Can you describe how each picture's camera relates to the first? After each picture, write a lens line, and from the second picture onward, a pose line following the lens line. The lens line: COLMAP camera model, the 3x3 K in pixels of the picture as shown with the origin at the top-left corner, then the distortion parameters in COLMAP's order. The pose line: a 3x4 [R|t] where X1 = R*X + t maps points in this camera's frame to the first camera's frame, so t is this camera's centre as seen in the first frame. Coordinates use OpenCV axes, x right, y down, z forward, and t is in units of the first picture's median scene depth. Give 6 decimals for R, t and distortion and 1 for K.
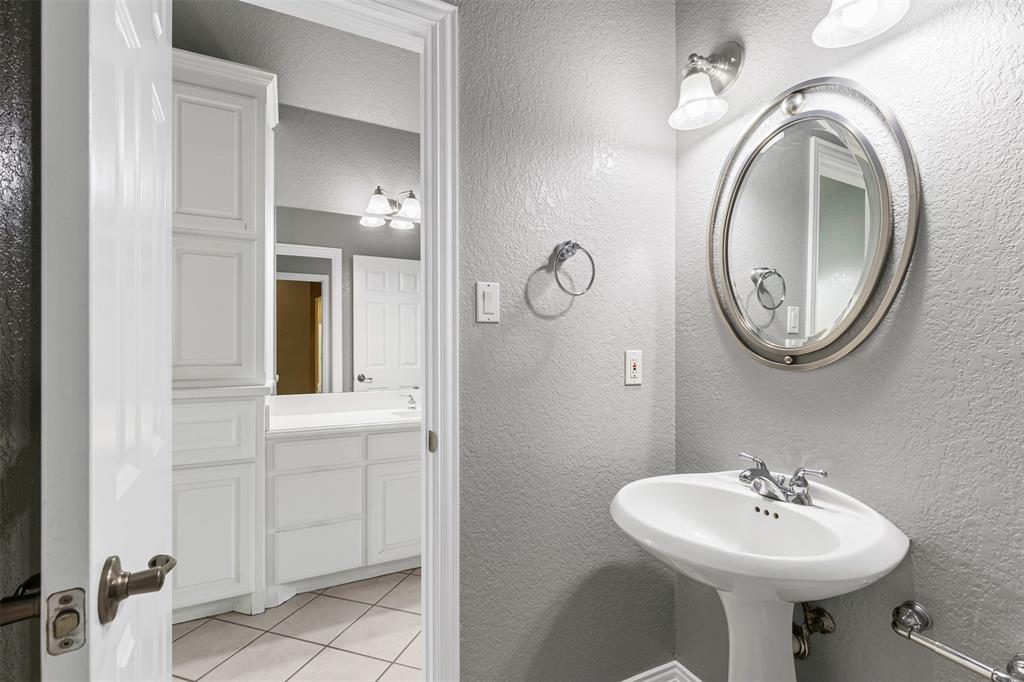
lens RADIAL K [[462.1, 0, 513.4], [0, 462.1, 348.1], [0, 0, 1]] dist [0.008008, -0.002593]
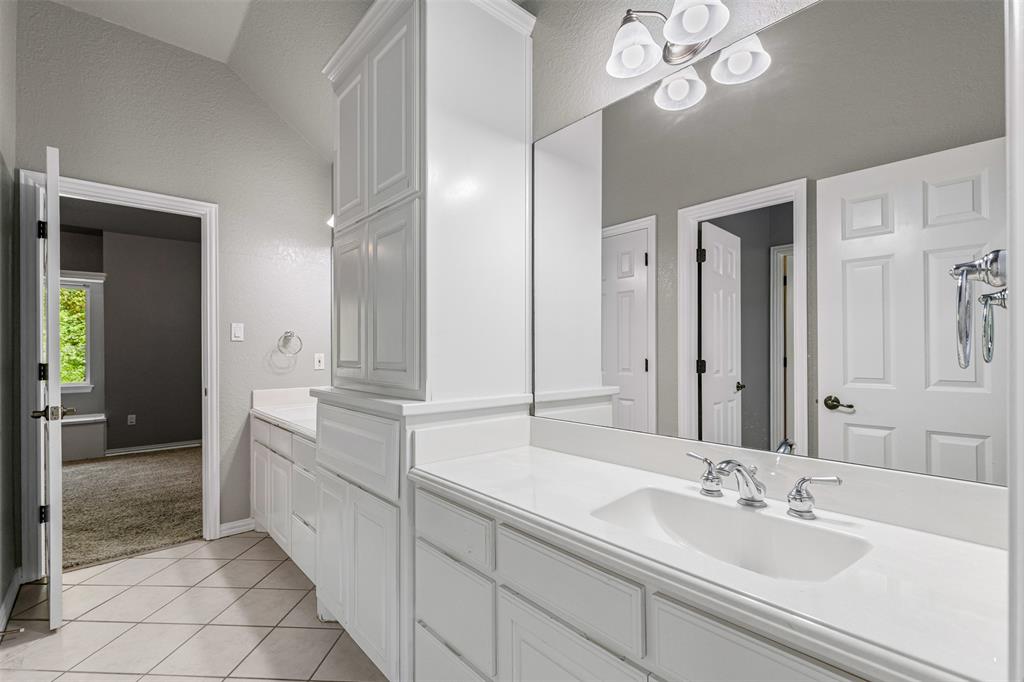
lens RADIAL K [[462.1, 0, 512.5], [0, 462.1, 347.8], [0, 0, 1]] dist [0.008008, -0.002593]
pose [[0.260298, -0.012521, -0.965447, 0.151340], [0.008849, 0.999905, -0.010582, 0.004418], [0.965488, -0.005789, 0.260384, 0.791108]]
